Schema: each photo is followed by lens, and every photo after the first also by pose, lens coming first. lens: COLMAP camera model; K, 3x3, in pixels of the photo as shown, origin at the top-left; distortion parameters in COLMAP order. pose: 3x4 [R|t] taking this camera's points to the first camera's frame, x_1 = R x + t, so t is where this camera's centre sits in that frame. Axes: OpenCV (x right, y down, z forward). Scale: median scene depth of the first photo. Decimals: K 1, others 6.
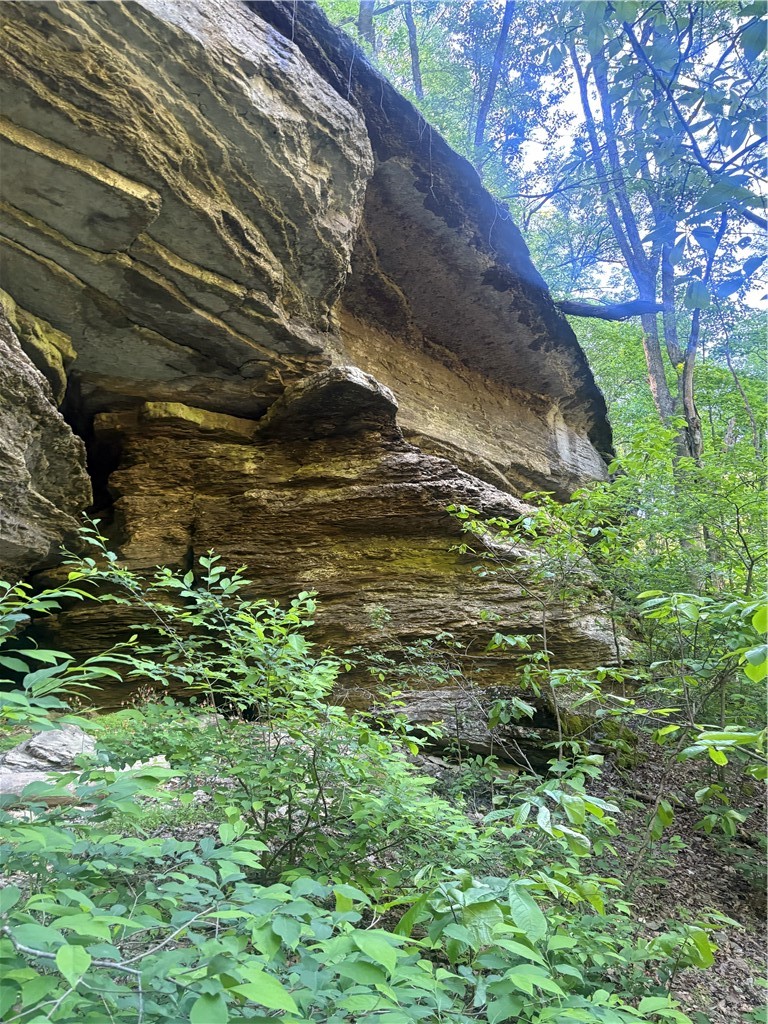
lens RADIAL K [[776.1, 0, 384.1], [0, 776.1, 512.6], [0, 0, 1]] dist [0.003076, 0.003680]
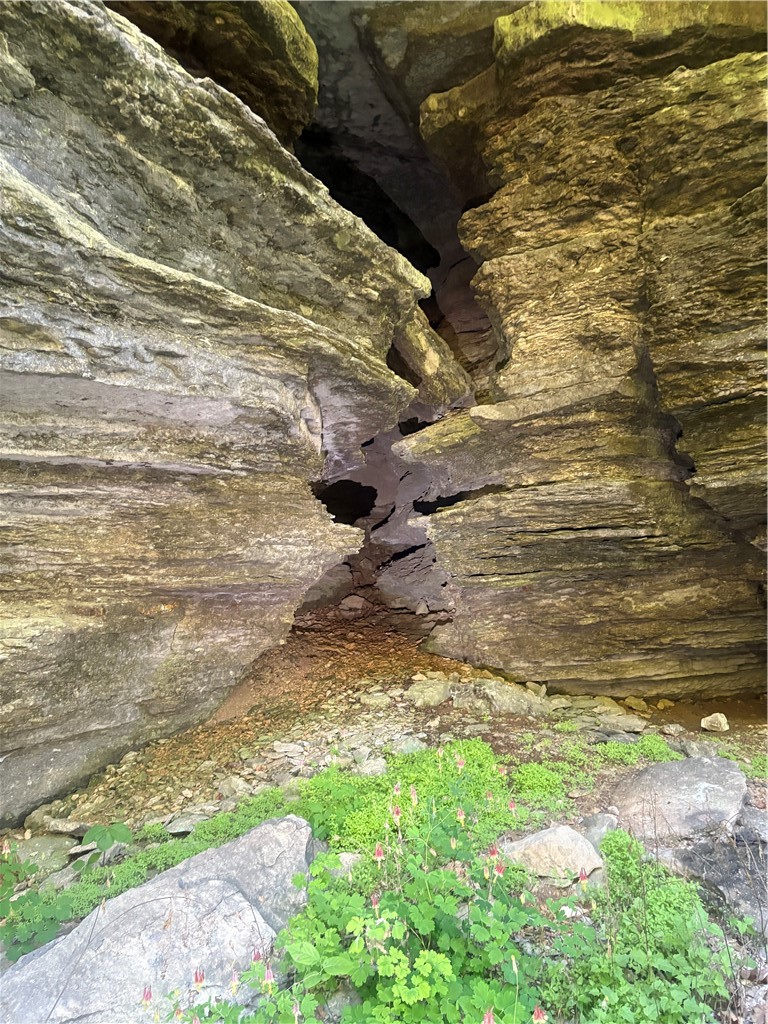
lens RADIAL K [[776.1, 0, 384.7], [0, 776.1, 514.9], [0, 0, 1]] dist [0.003076, 0.003680]
pose [[0.737179, -0.024723, -0.675246, -0.070455], [0.158203, 0.977869, 0.136910, 0.052496], [0.656917, -0.207753, 0.724775, 0.587926]]
